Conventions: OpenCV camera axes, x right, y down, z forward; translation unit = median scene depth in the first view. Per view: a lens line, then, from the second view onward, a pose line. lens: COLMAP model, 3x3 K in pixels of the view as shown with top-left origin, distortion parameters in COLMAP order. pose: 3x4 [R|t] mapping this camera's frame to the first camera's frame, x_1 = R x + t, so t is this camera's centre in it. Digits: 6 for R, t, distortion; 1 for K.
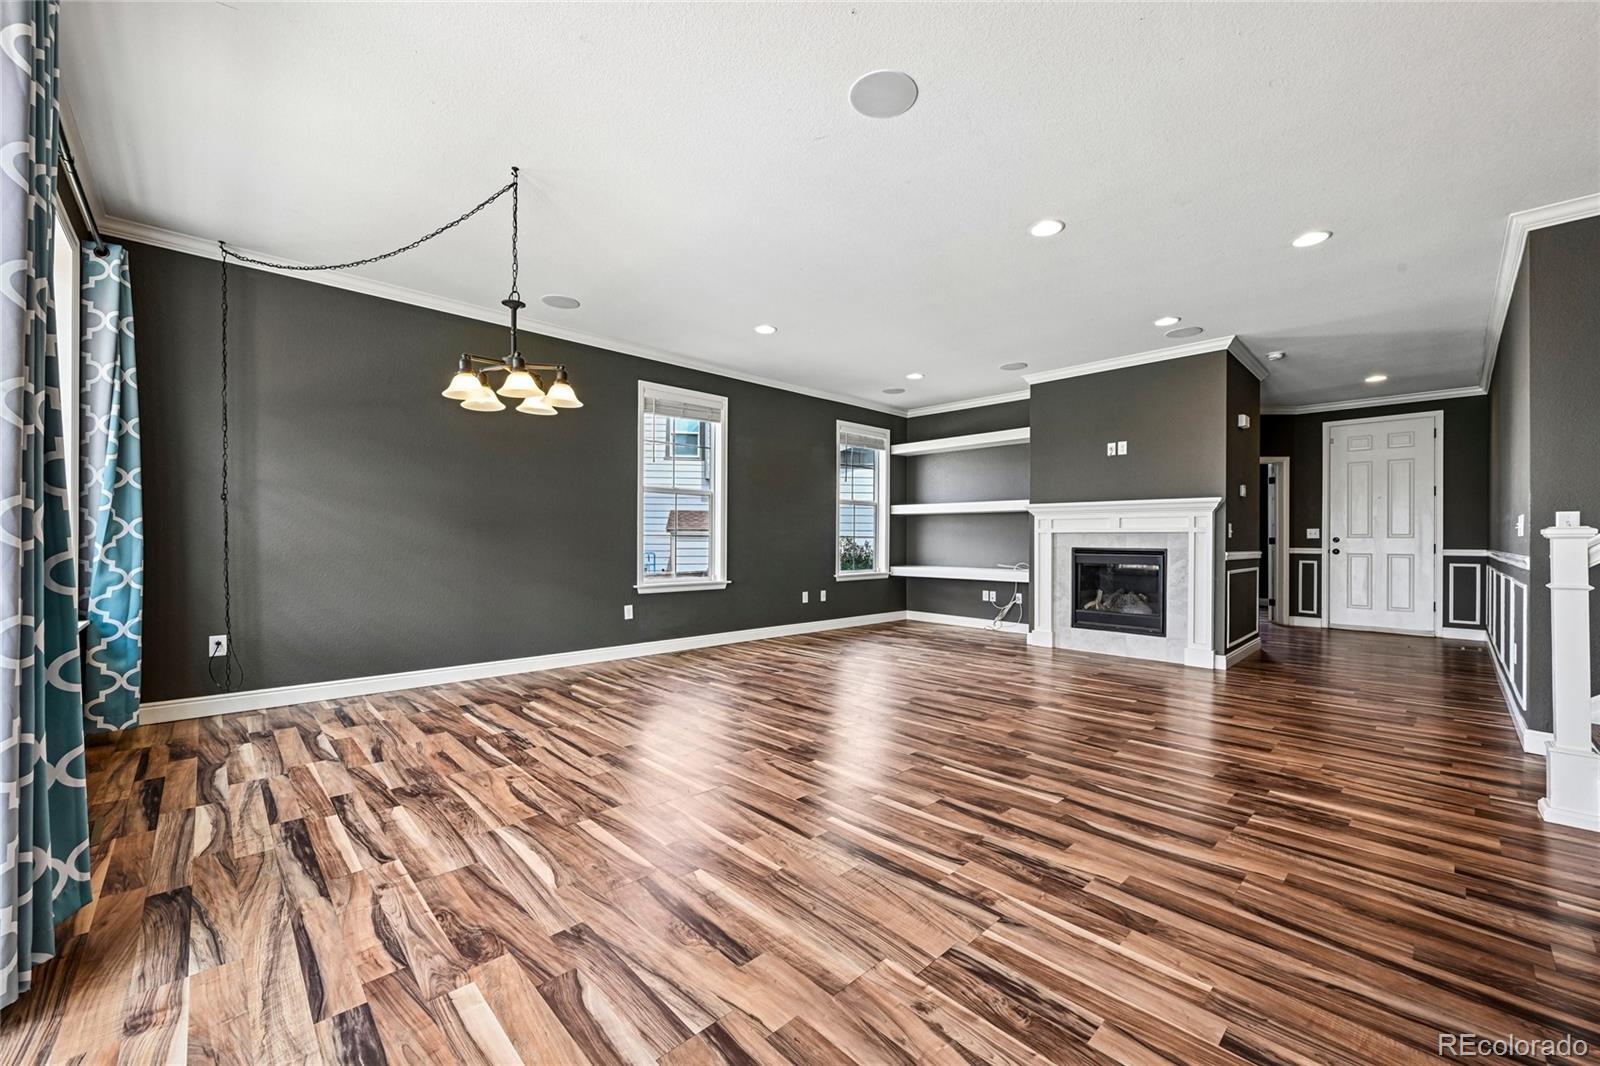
lens RADIAL K [[624.5, 0, 808.3], [0, 624.5, 539.6], [0, 0, 1]] dist [-0.001660, 0.000693]
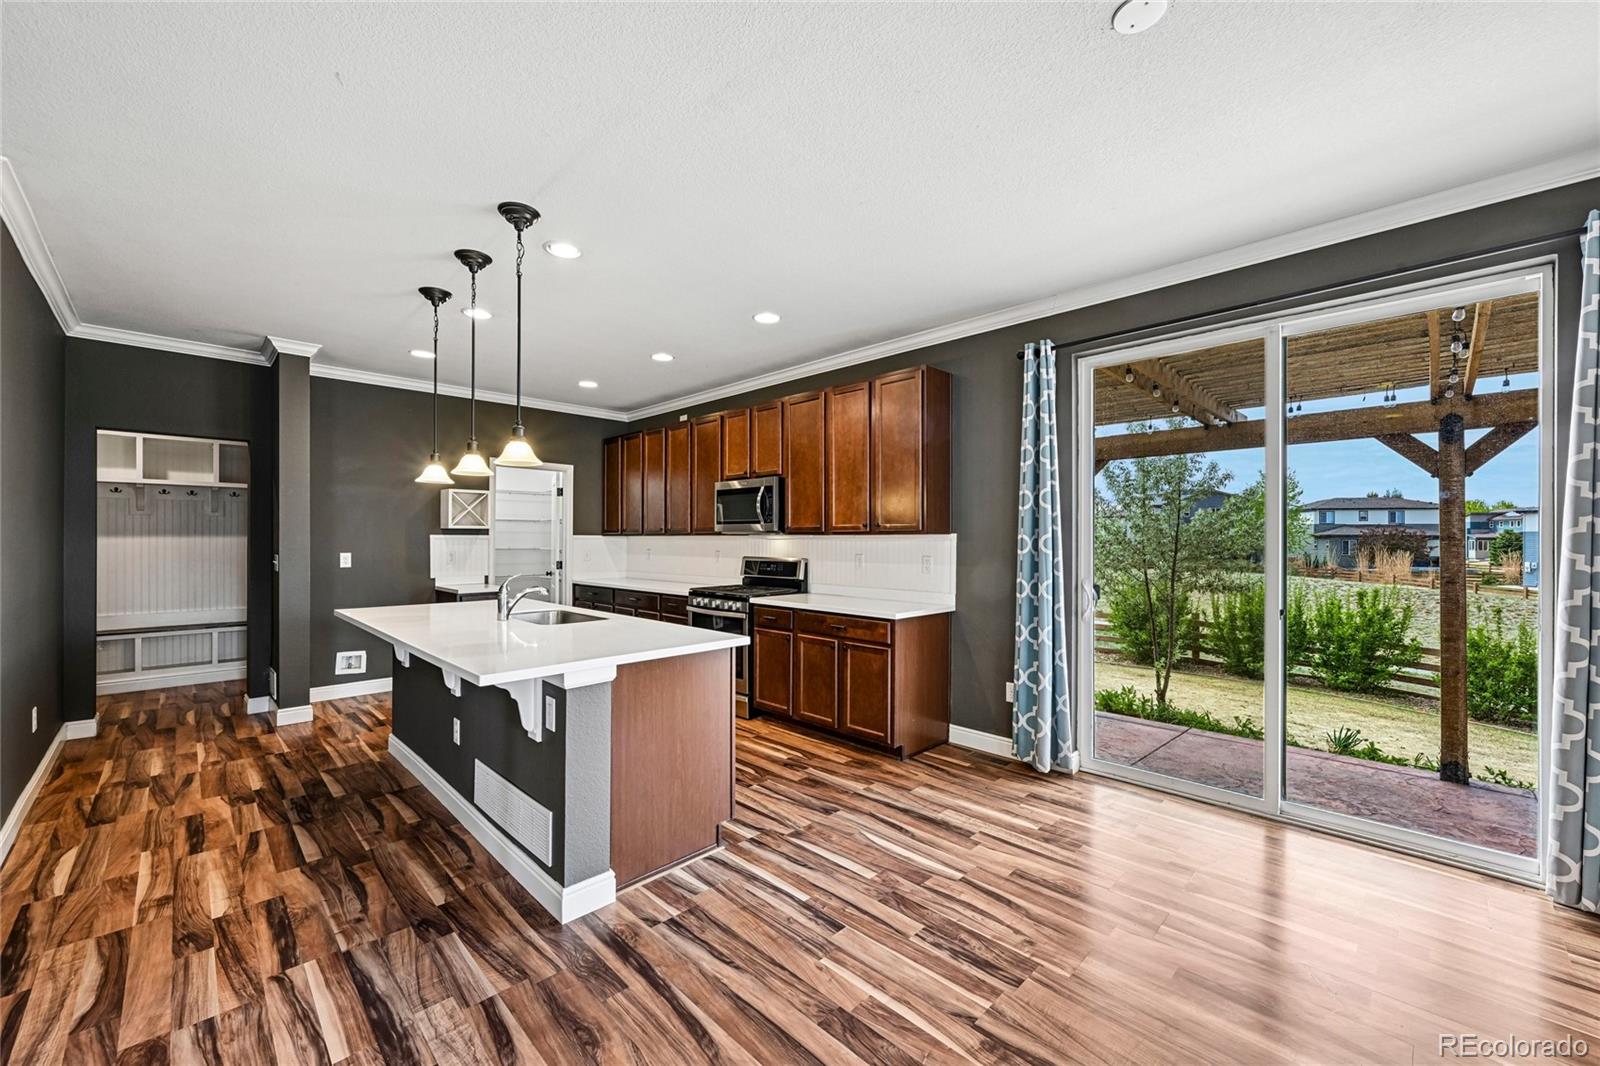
lens RADIAL K [[624.5, 0, 806.5], [0, 624.5, 539.7], [0, 0, 1]] dist [-0.001660, 0.000693]
pose [[-0.999836, -0.007915, -0.016276, 0.325709], [-0.007939, 0.999967, 0.001410, -0.088395], [0.016264, 0.001539, -0.999867, 1.083406]]
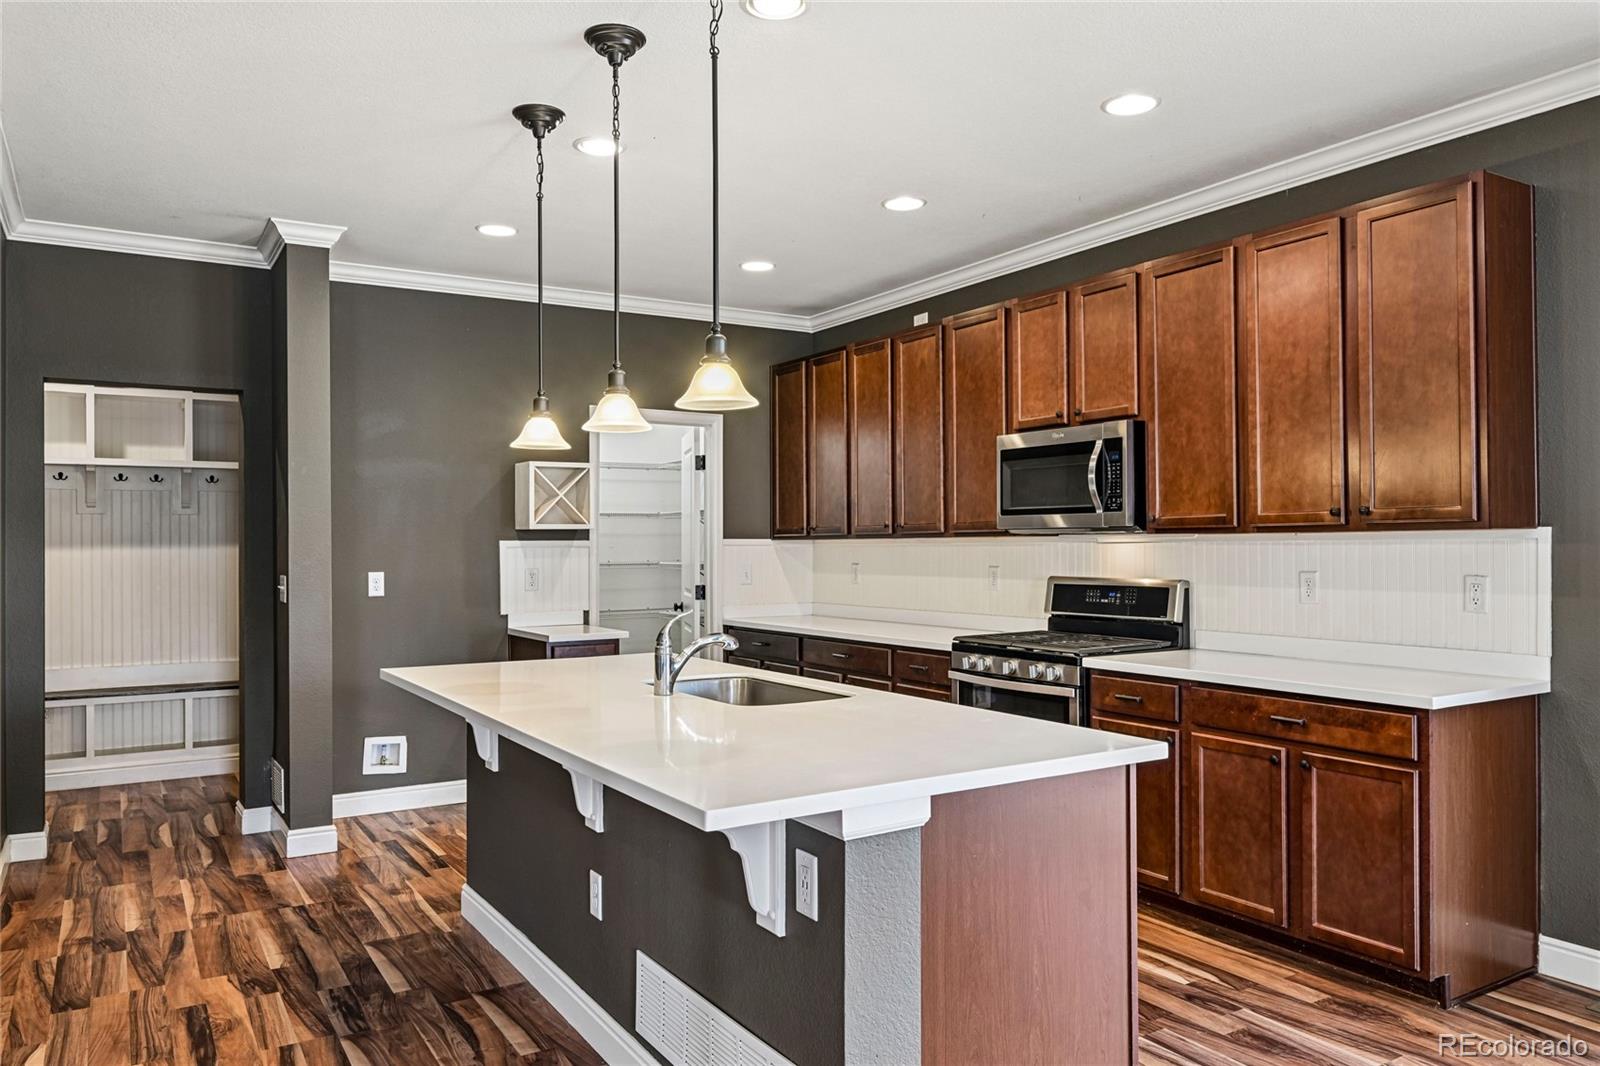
lens RADIAL K [[1124.7, 0, 806.1], [0, 1124.7, 539.1], [0, 0, 1]] dist [0.003178, -0.006052]
pose [[-0.976298, 0.001856, 0.216422, 0.462100], [0.001206, 0.999994, -0.003132, -0.087477], [-0.216427, -0.002797, -0.976295, 1.012108]]
